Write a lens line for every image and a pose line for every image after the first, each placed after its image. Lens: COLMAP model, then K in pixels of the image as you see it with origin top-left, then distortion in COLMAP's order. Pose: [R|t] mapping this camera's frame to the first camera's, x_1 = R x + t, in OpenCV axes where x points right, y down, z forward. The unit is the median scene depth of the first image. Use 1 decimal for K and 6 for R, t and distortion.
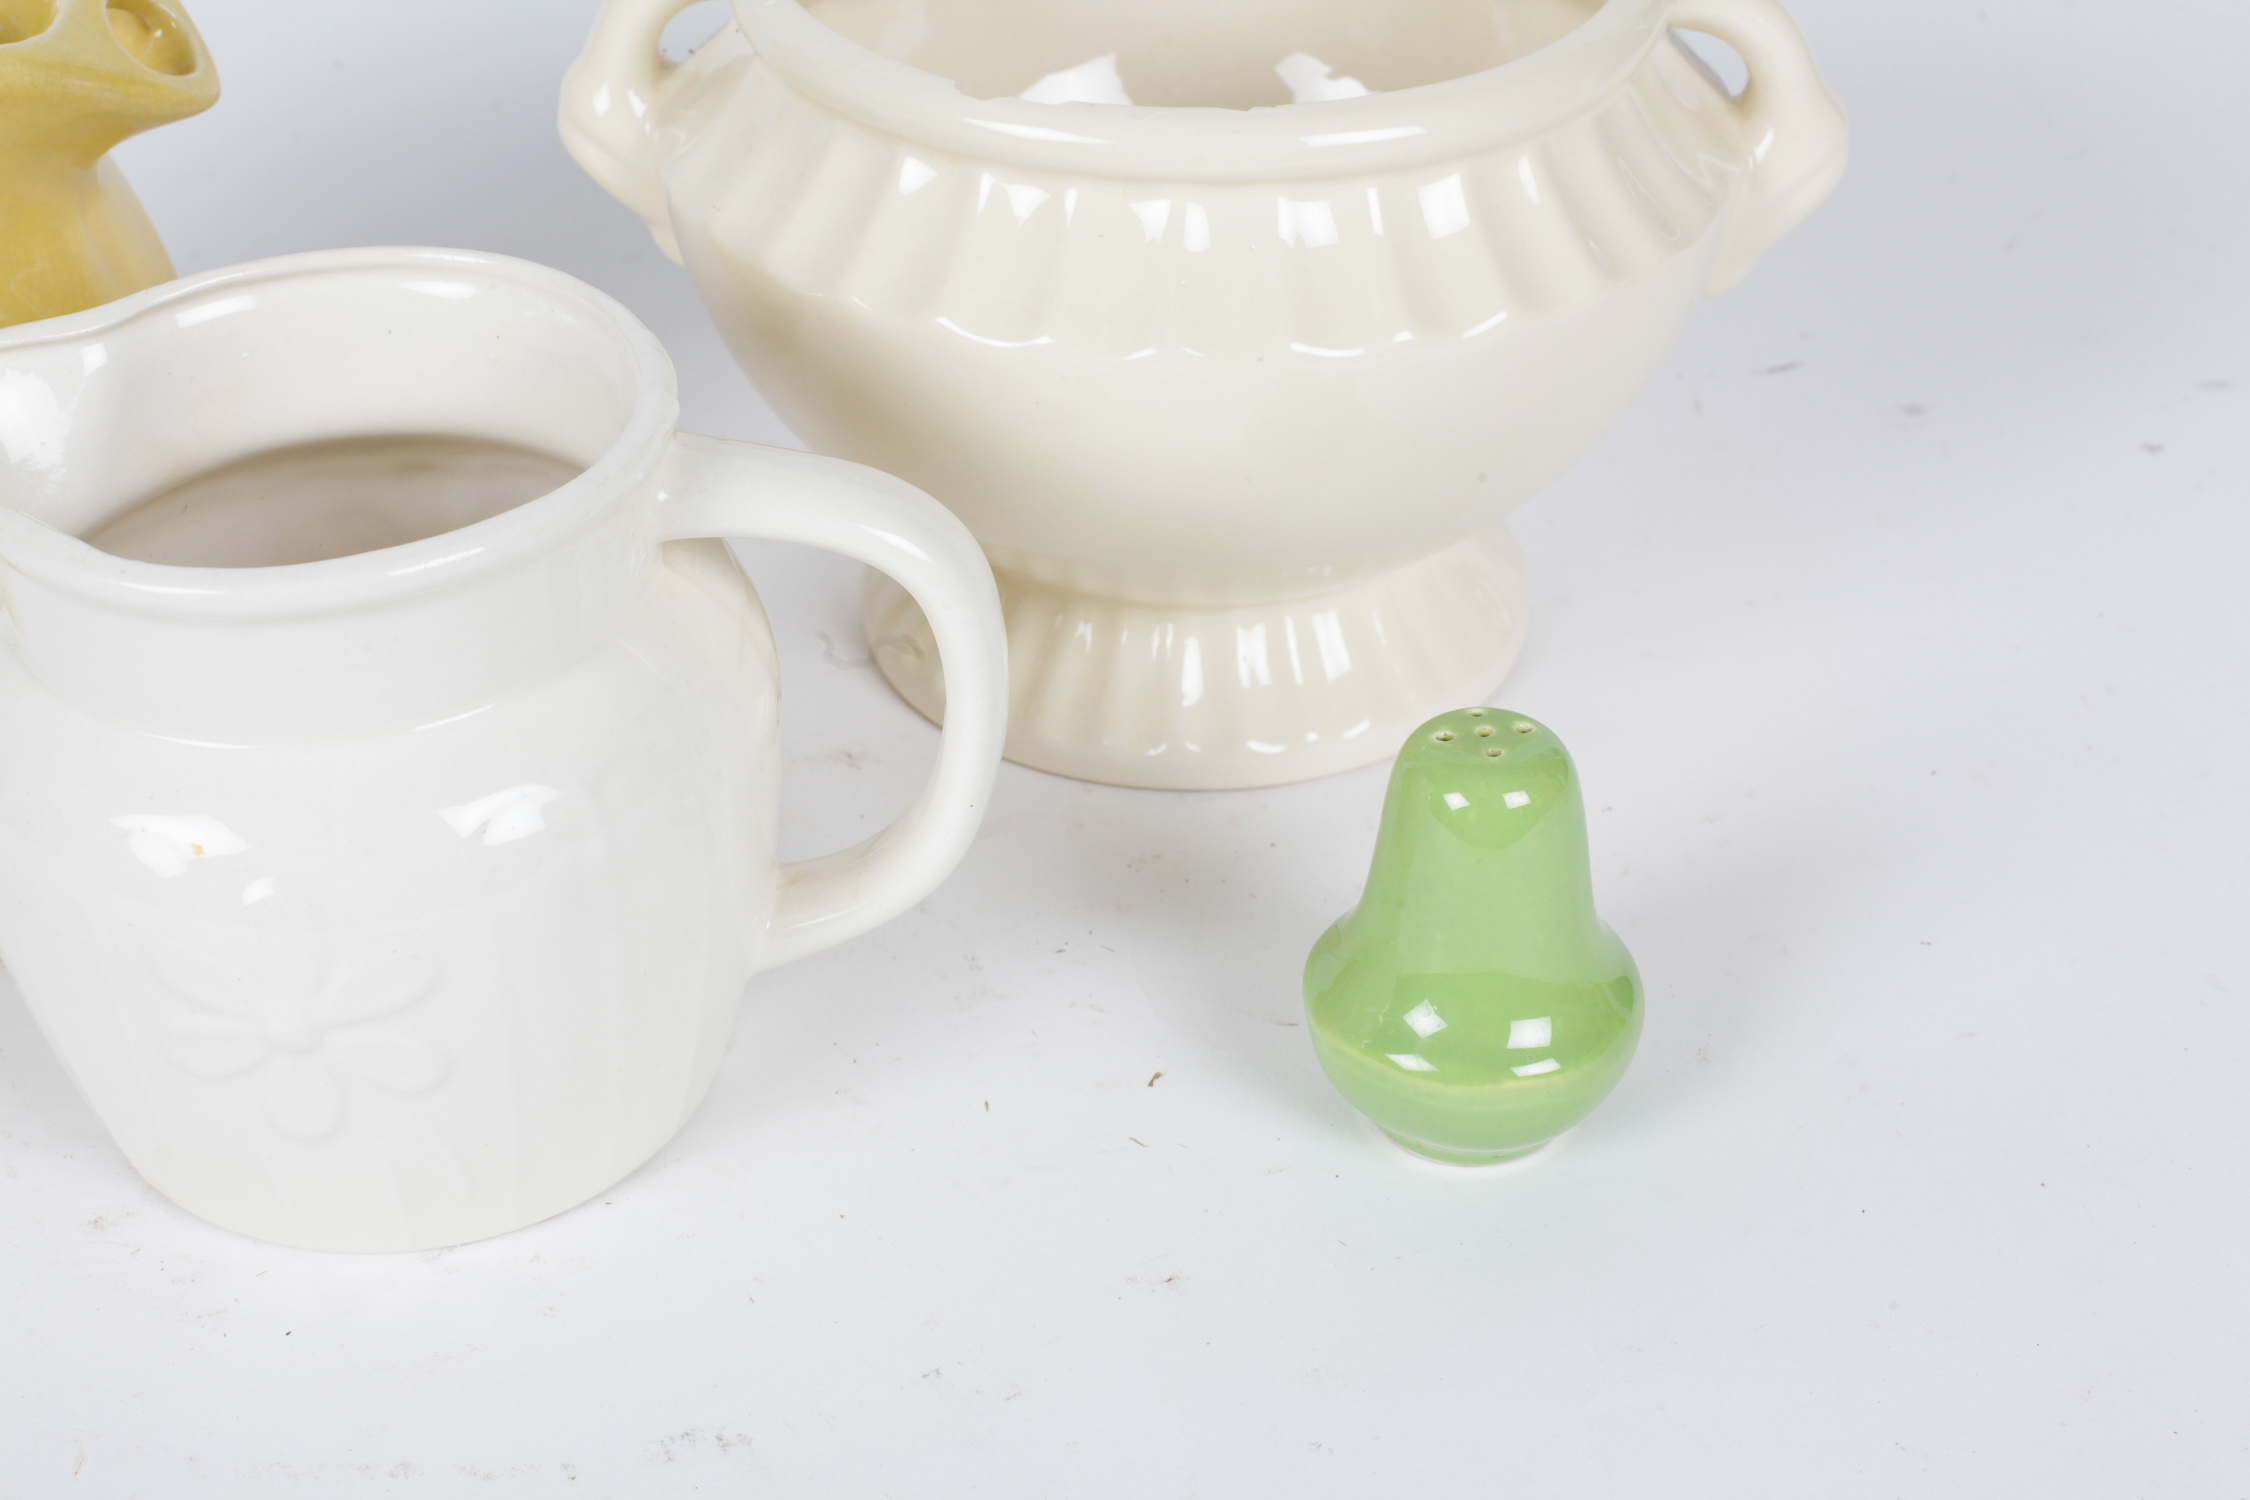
lens RADIAL K [[3504.4, 0, 1125.0], [0, 3504.4, 750.0], [0, 0, 1]] dist [-0.222114, 0.185806]
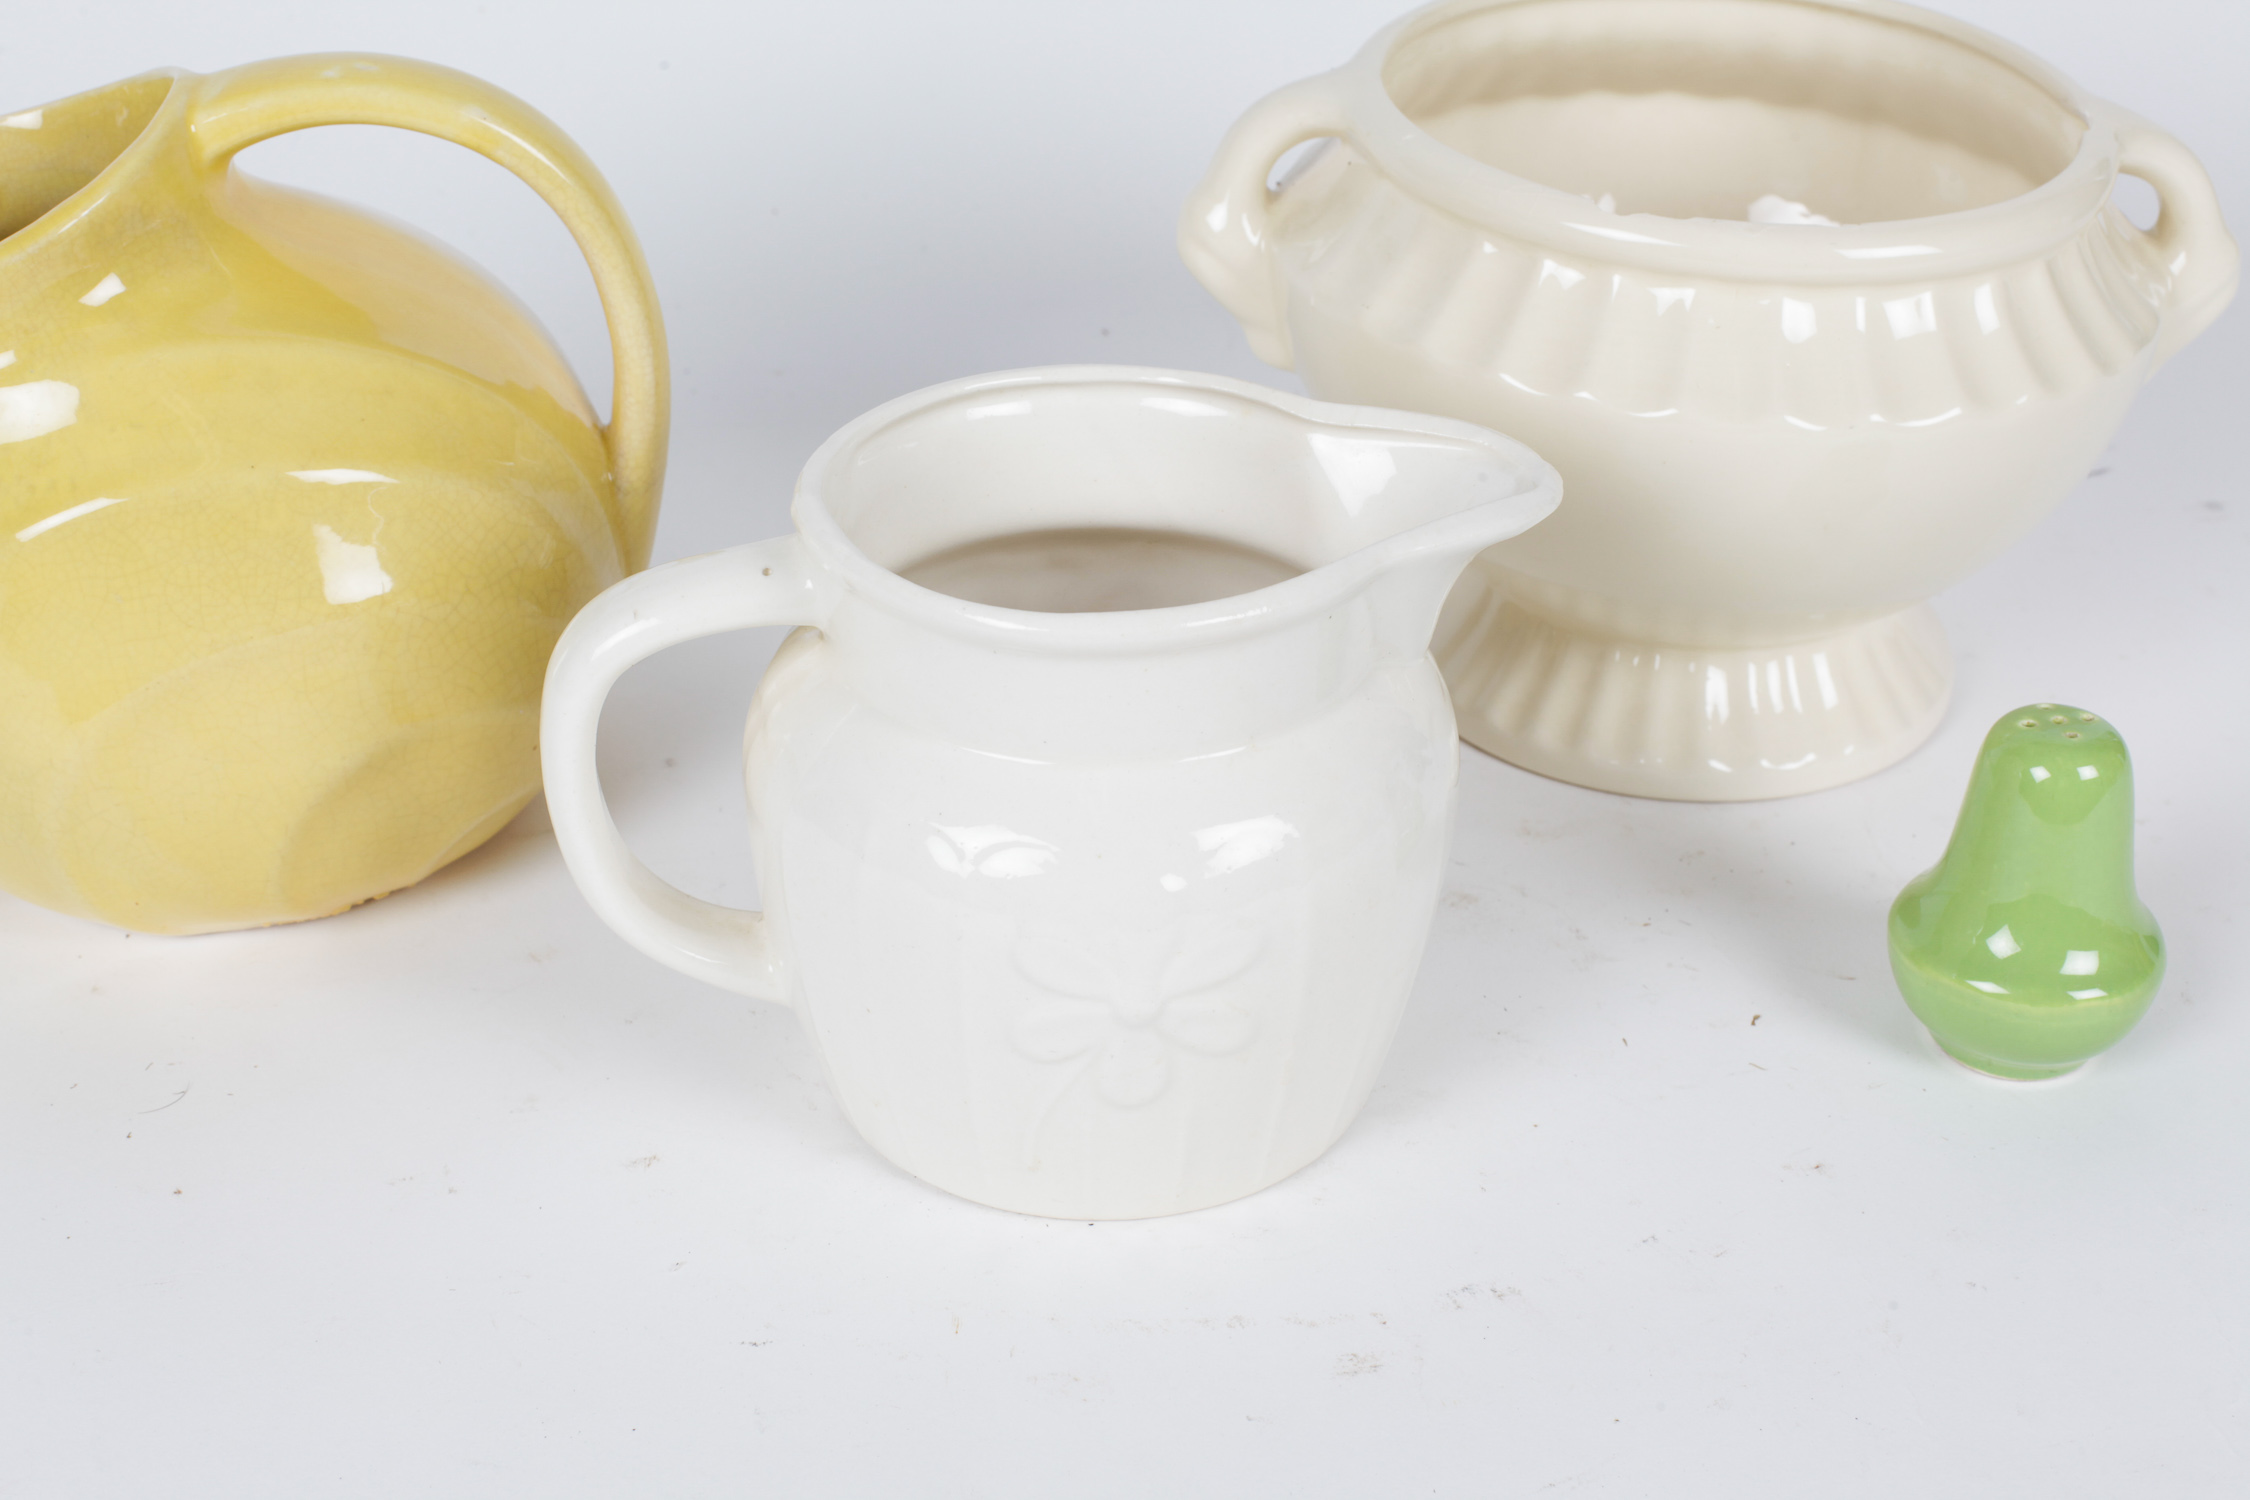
lens RADIAL K [[3457.8, 0, 1125.0], [0, 3457.8, 750.0], [0, 0, 1]] dist [-0.190732, 0.033915]
pose [[0.998824, -0.001903, 0.048449, -0.273423], [0.004850, 0.998139, -0.060786, 0.073561], [-0.048243, 0.060950, 0.996974, -0.185969]]
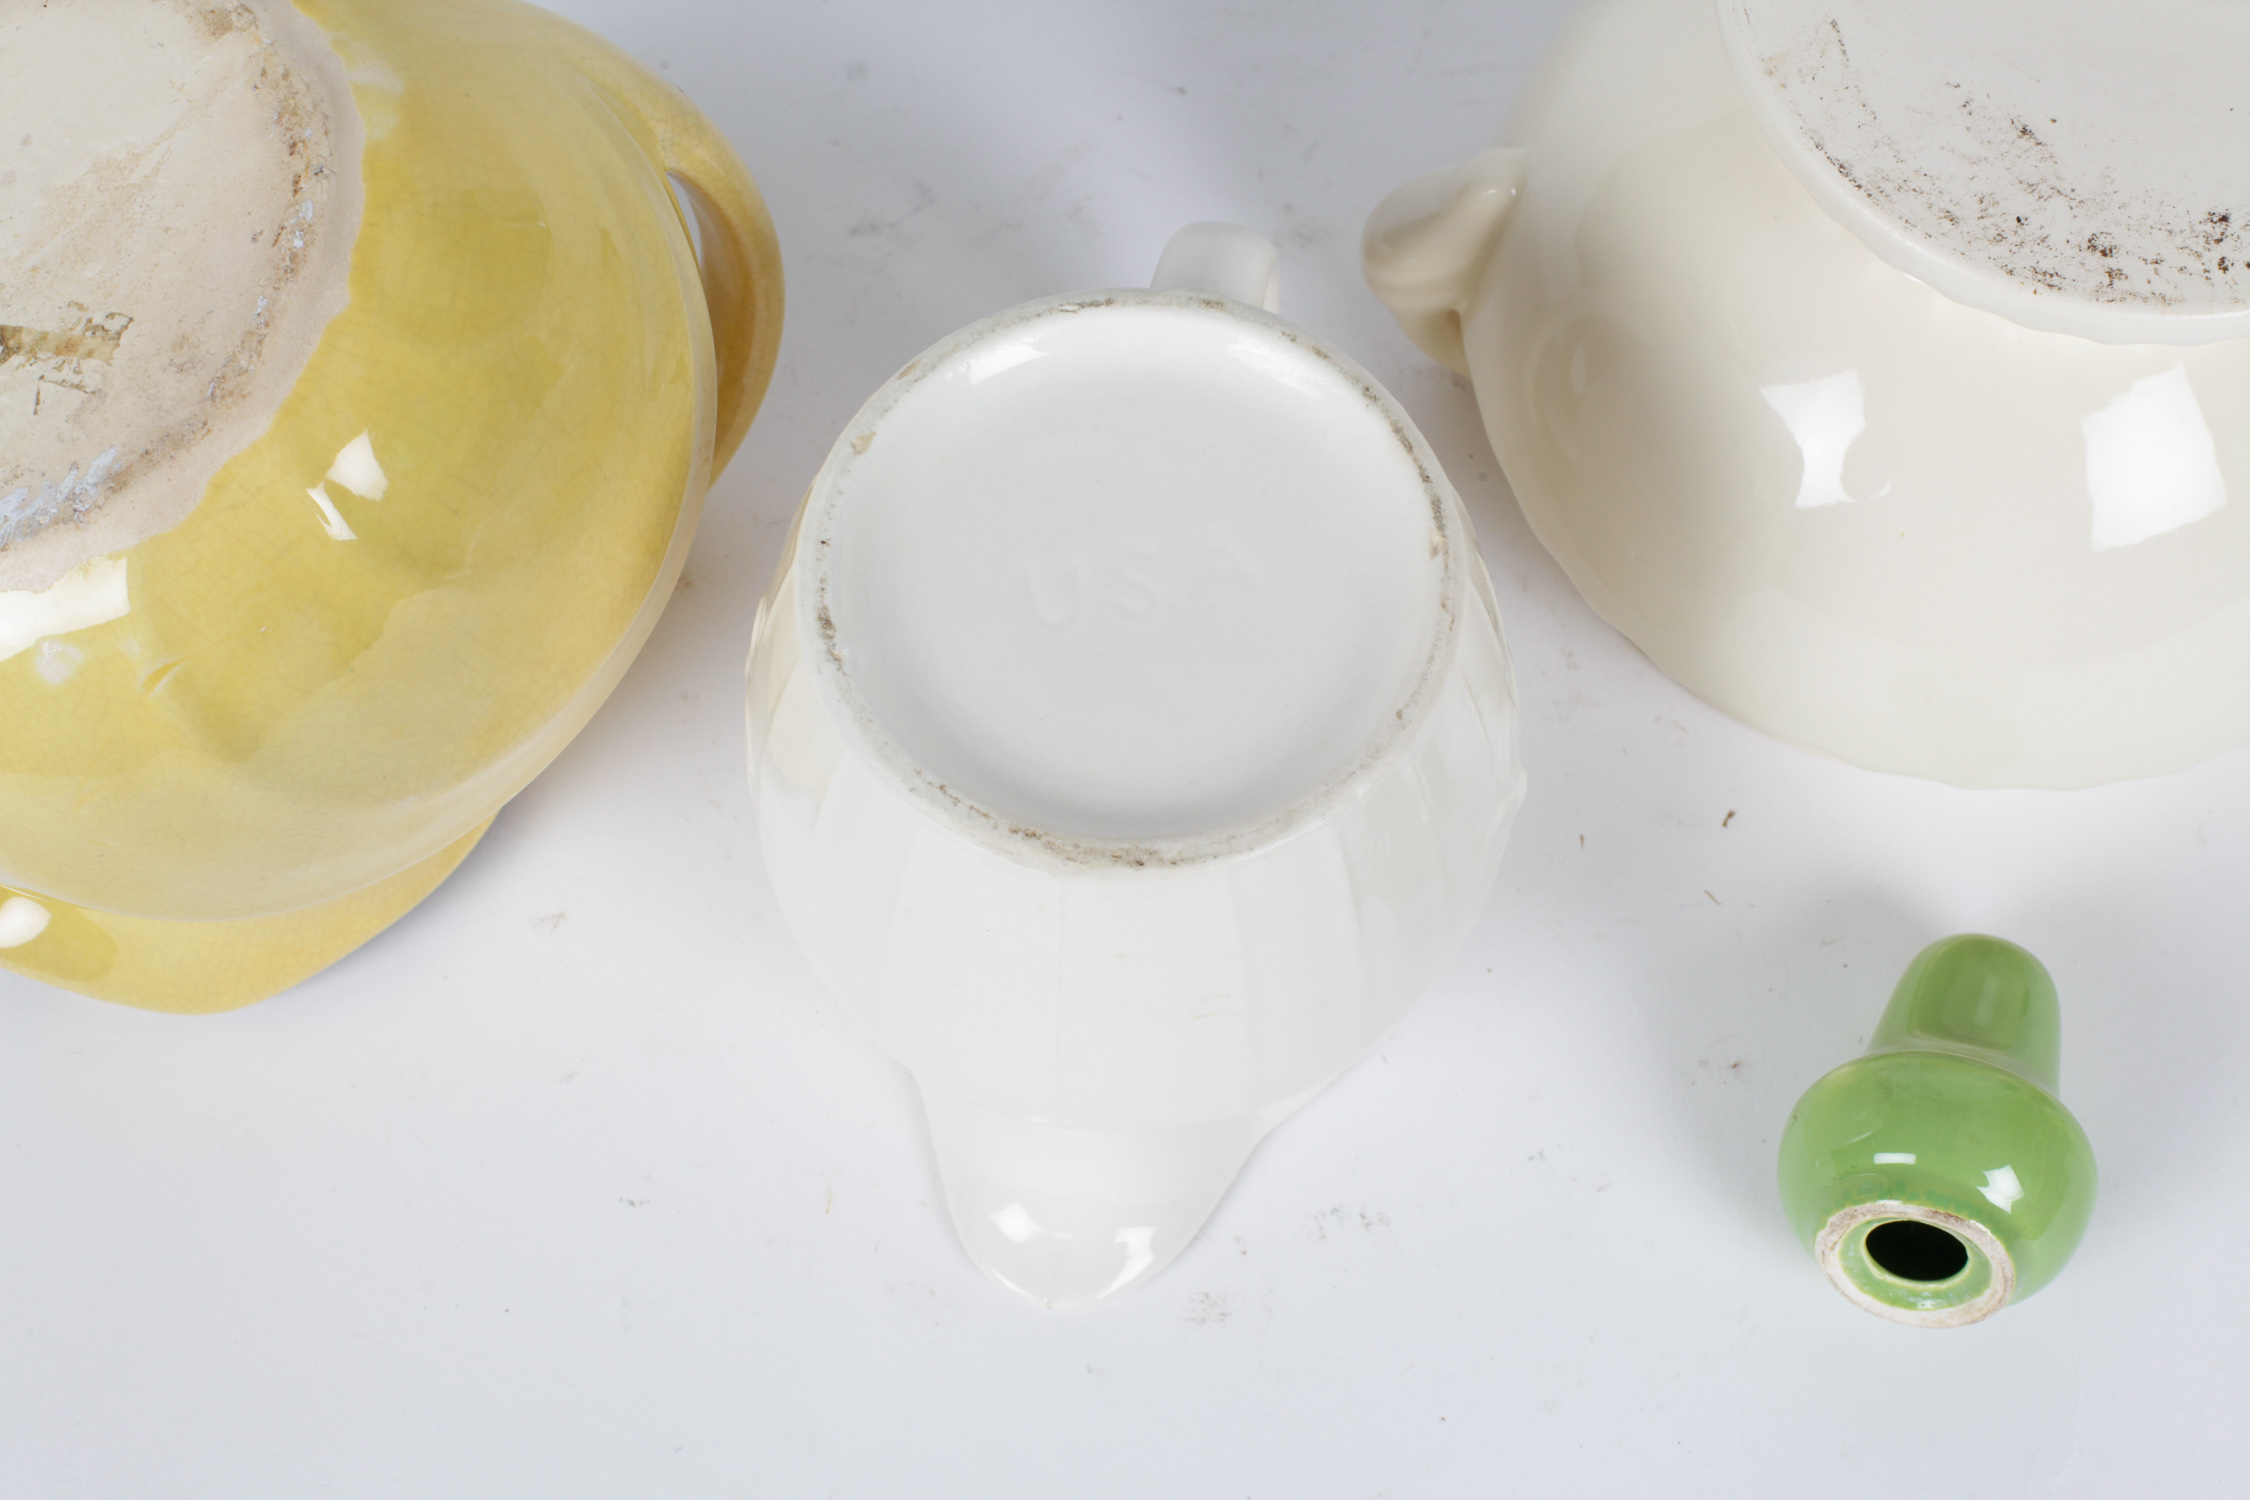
lens RADIAL K [[3457.8, 0, 1125.0], [0, 3457.8, 750.0], [0, 0, 1]] dist [-0.190732, 0.033915]
pose [[0.996070, 0.080619, -0.036684, -0.151929], [-0.051154, 0.861716, 0.504806, -0.493228], [0.072308, -0.500946, 0.862453, 0.029219]]
